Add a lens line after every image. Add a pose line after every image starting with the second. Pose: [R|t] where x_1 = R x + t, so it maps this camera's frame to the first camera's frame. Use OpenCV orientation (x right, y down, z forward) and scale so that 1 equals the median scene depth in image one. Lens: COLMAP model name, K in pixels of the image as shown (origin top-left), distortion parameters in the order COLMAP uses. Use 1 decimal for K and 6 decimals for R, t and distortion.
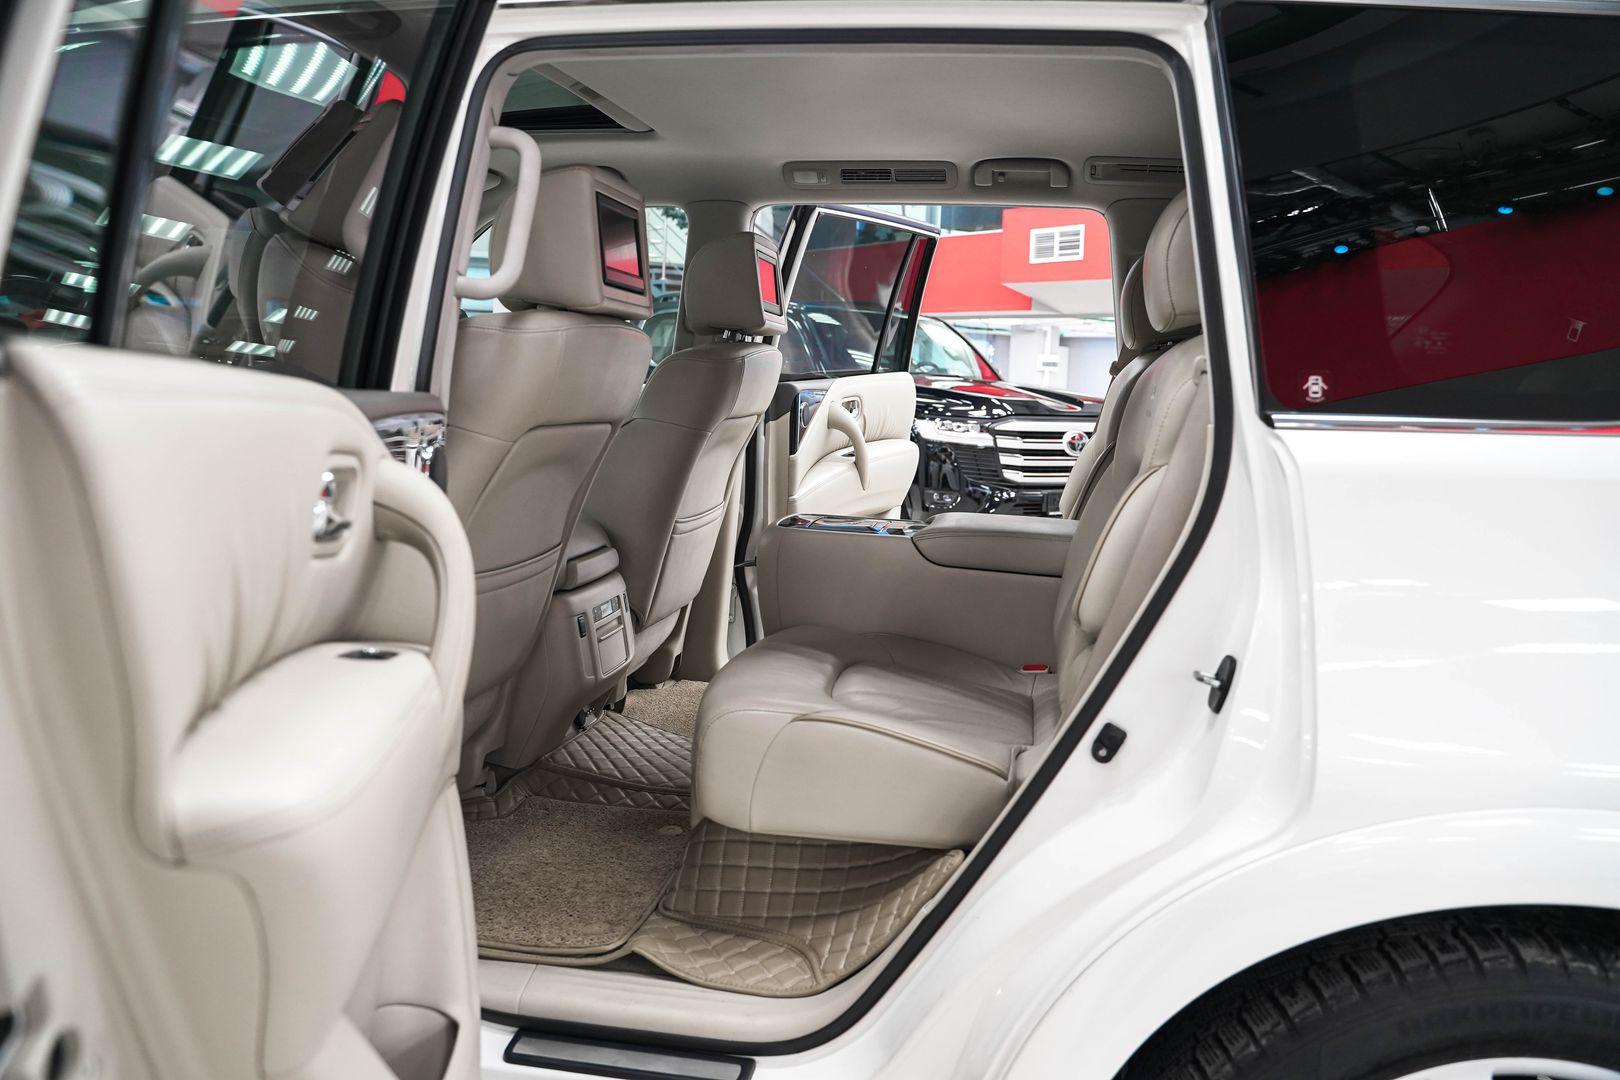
lens RADIAL K [[1311.7, 0, 810.0], [0, 1311.7, 540.0], [0, 0, 1]] dist [-0.117575, 0.095293]
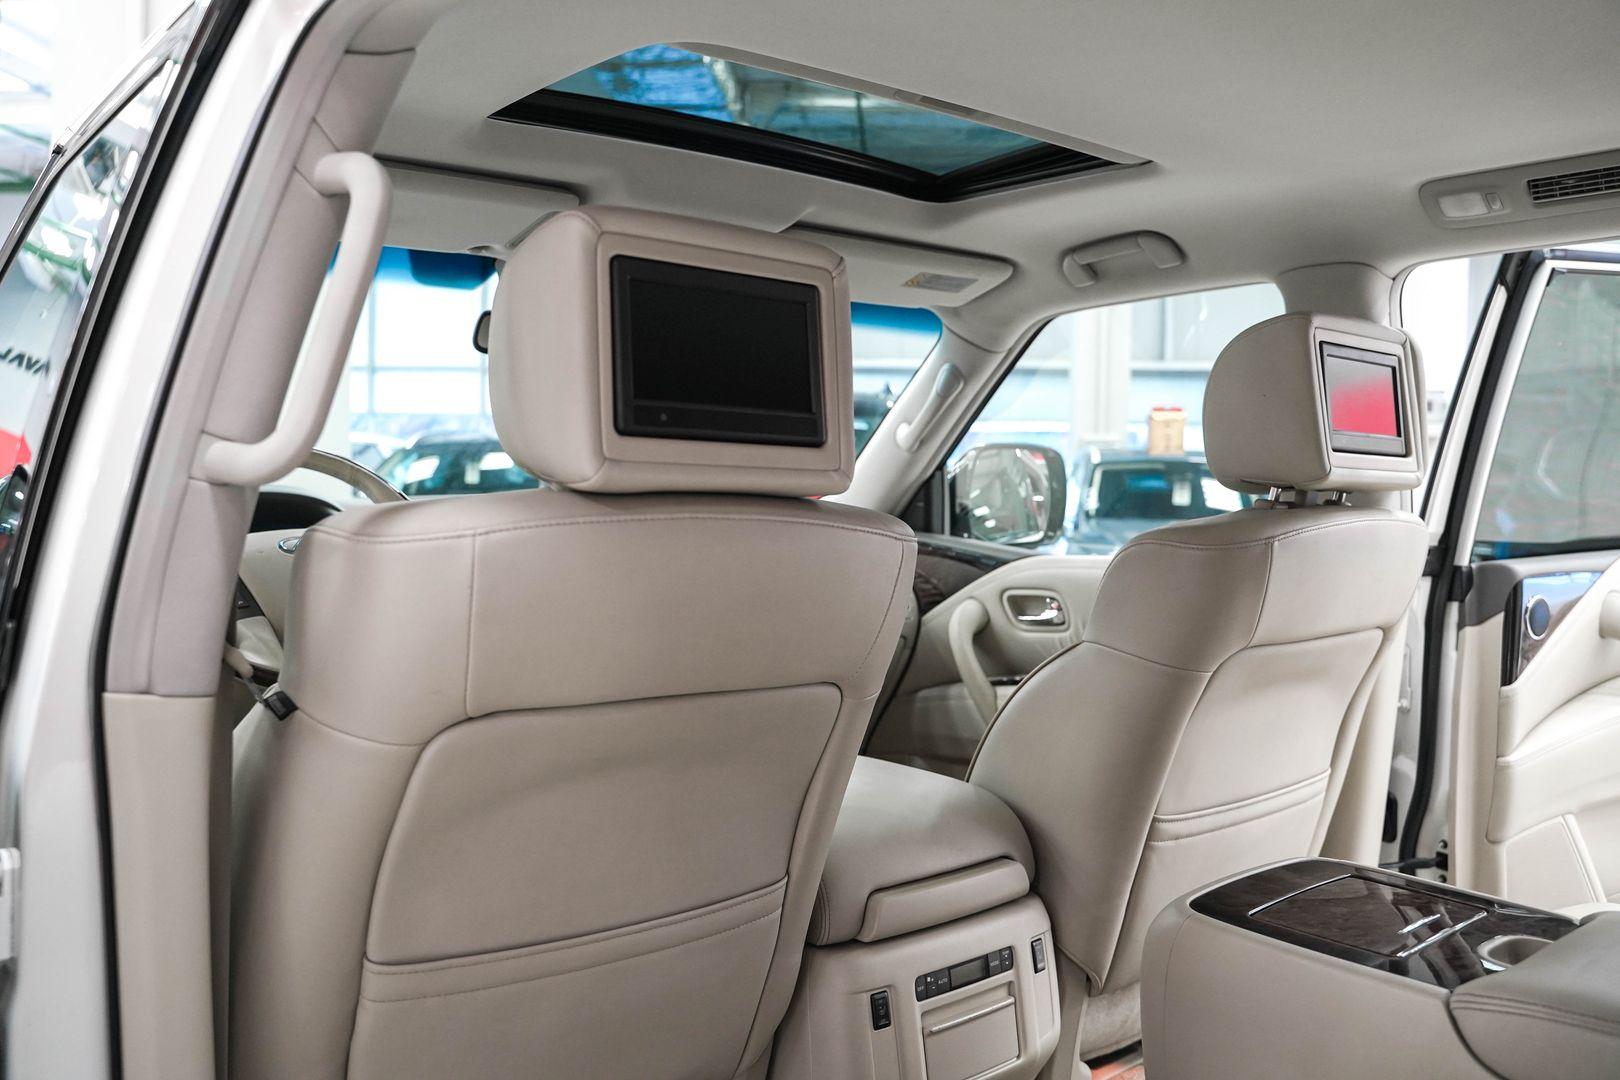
lens RADIAL K [[1311.7, 0, 810.0], [0, 1311.7, 540.0], [0, 0, 1]] dist [-0.117575, 0.095293]
pose [[0.751628, 0.013433, -0.659450, 0.146768], [-0.070135, 0.995752, -0.059655, -0.085999], [0.655848, 0.091089, 0.749378, 0.426903]]
